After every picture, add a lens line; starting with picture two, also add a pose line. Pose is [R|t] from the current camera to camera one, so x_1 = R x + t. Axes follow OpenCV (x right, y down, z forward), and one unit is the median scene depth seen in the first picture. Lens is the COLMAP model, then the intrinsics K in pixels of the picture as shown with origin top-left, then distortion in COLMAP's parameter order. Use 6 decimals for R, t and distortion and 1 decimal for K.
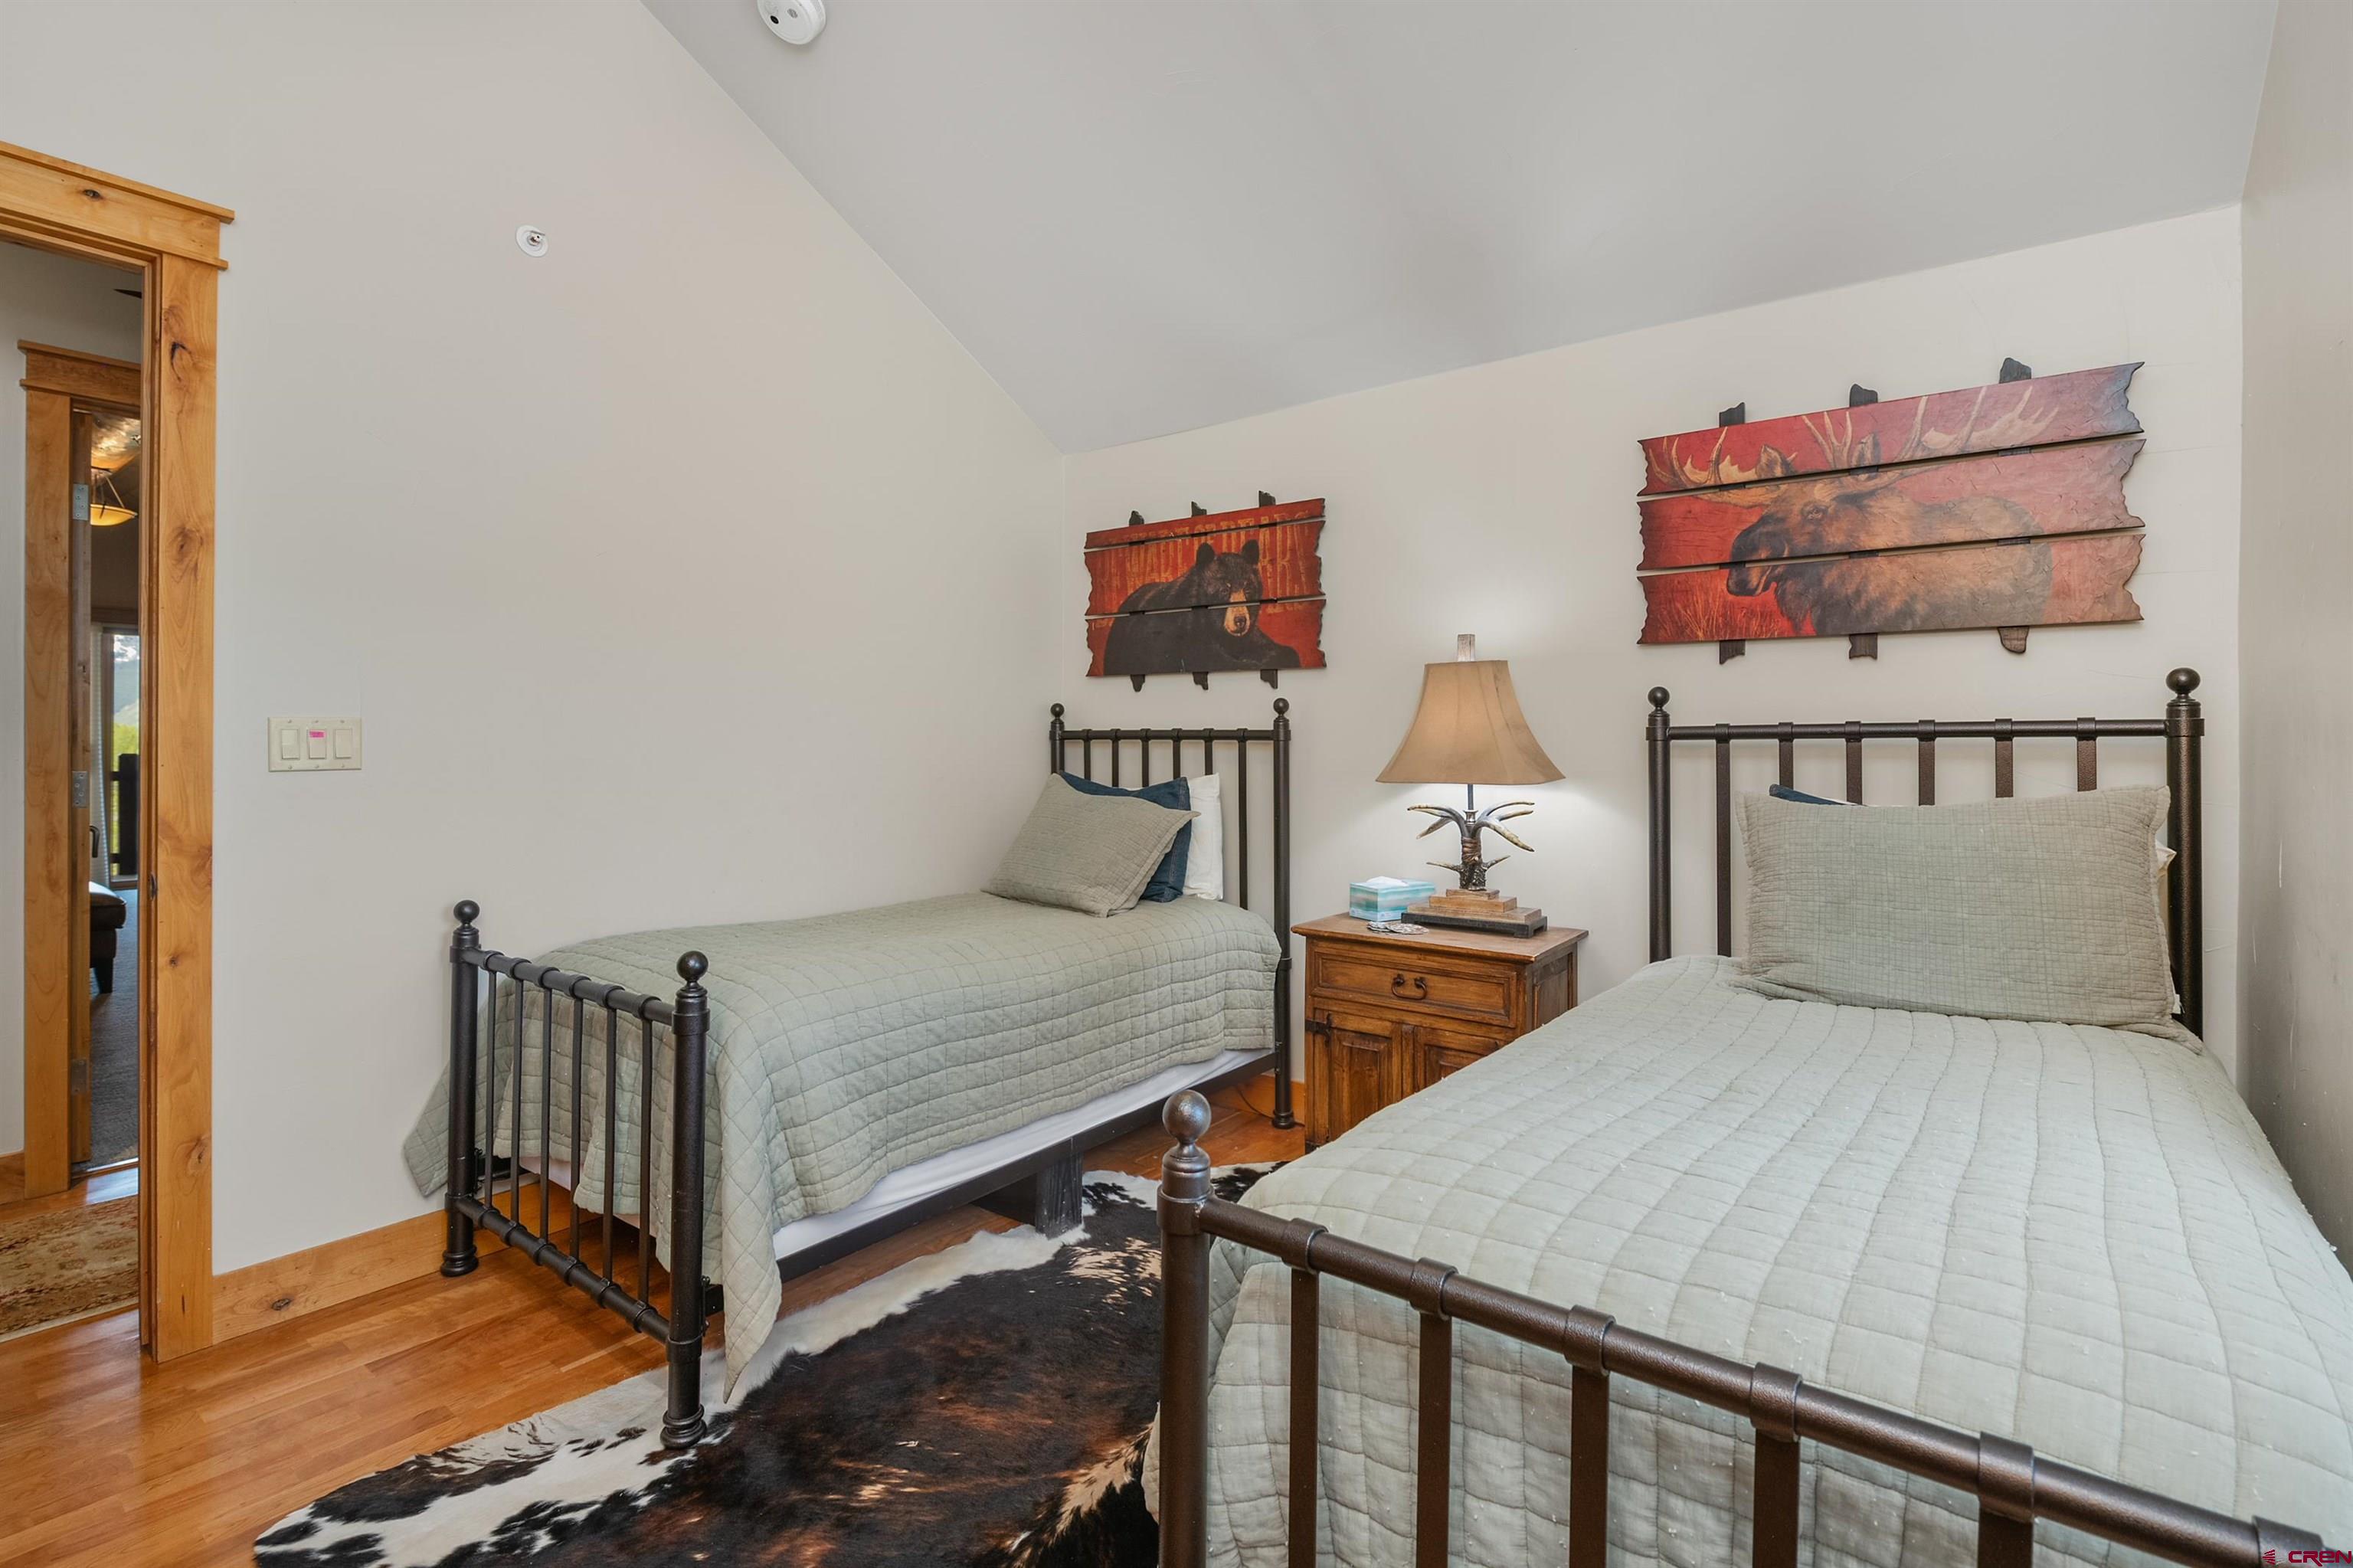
lens RADIAL K [[1112.3, 0, 1181.9], [0, 1112.3, 772.1], [0, 0, 1]] dist [0.002389, 0.000192]
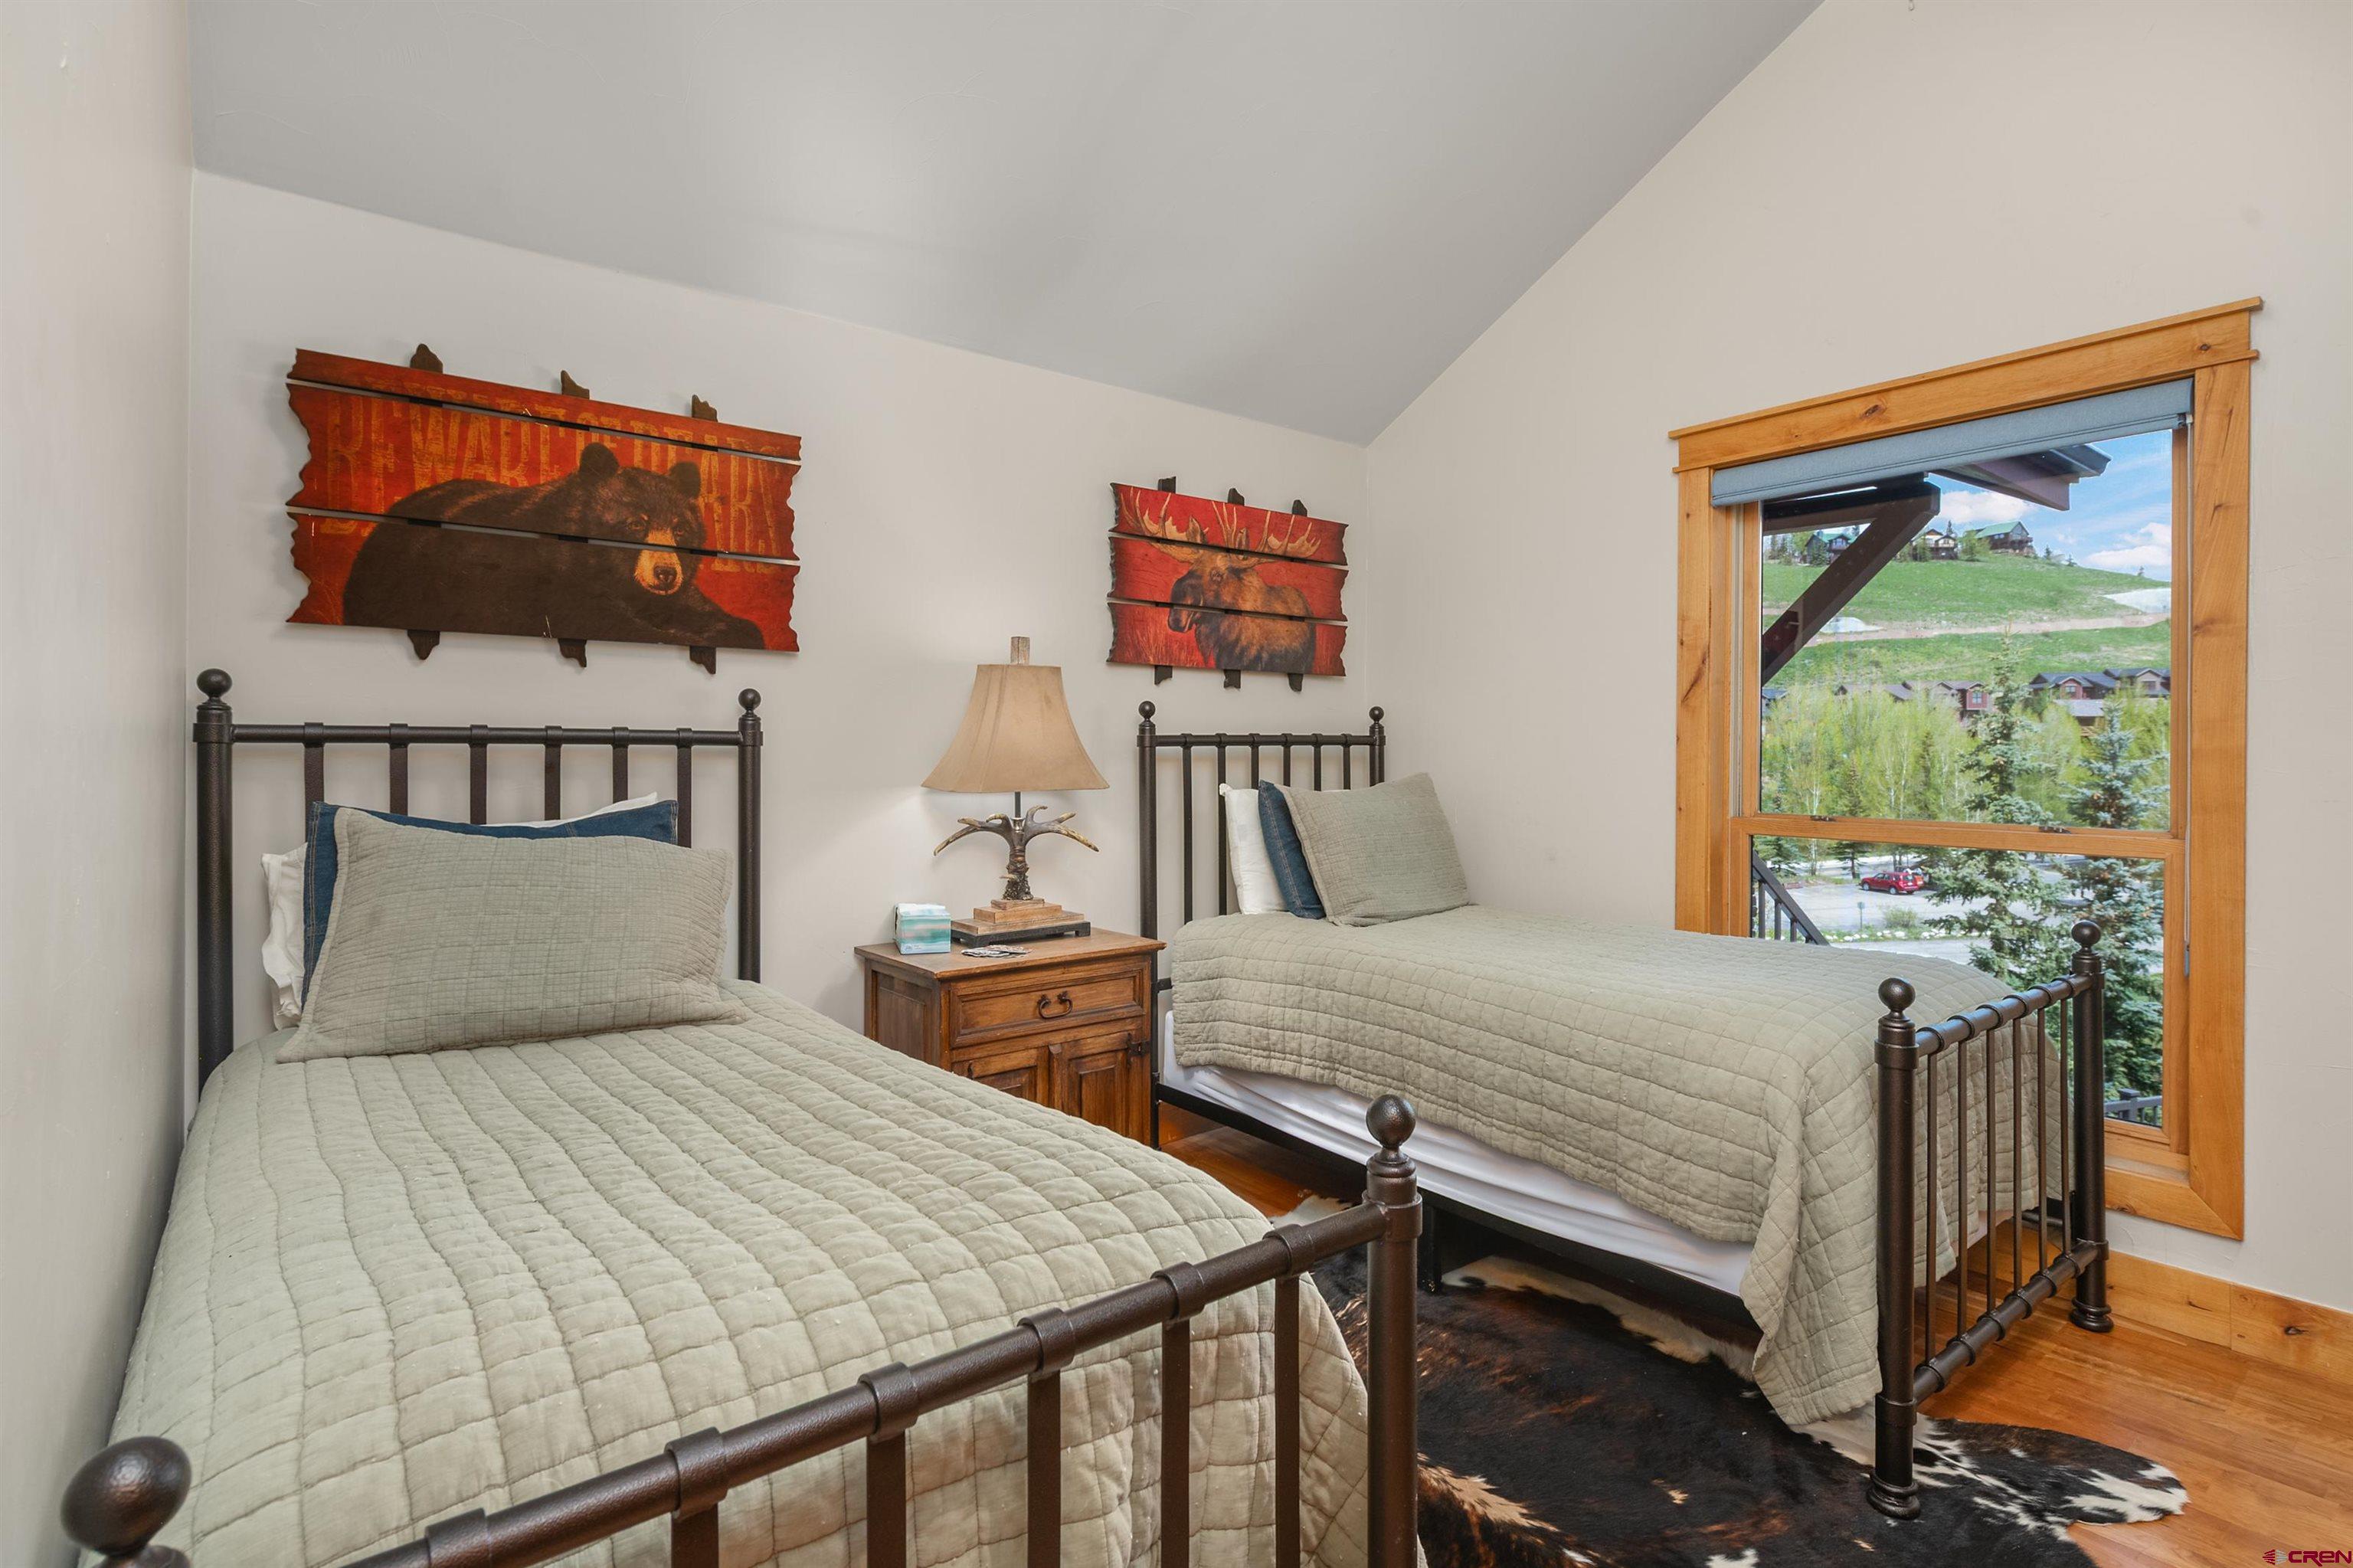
lens RADIAL K [[1181.8, 0, 1181.1], [0, 1181.8, 766.2], [0, 0, 1]] dist [0.004147, -0.000755]
pose [[0.234561, -0.013503, 0.972008, -0.709906], [0.024982, 0.999657, 0.007858, -0.015444], [-0.971780, 0.022439, 0.234818, 0.618568]]
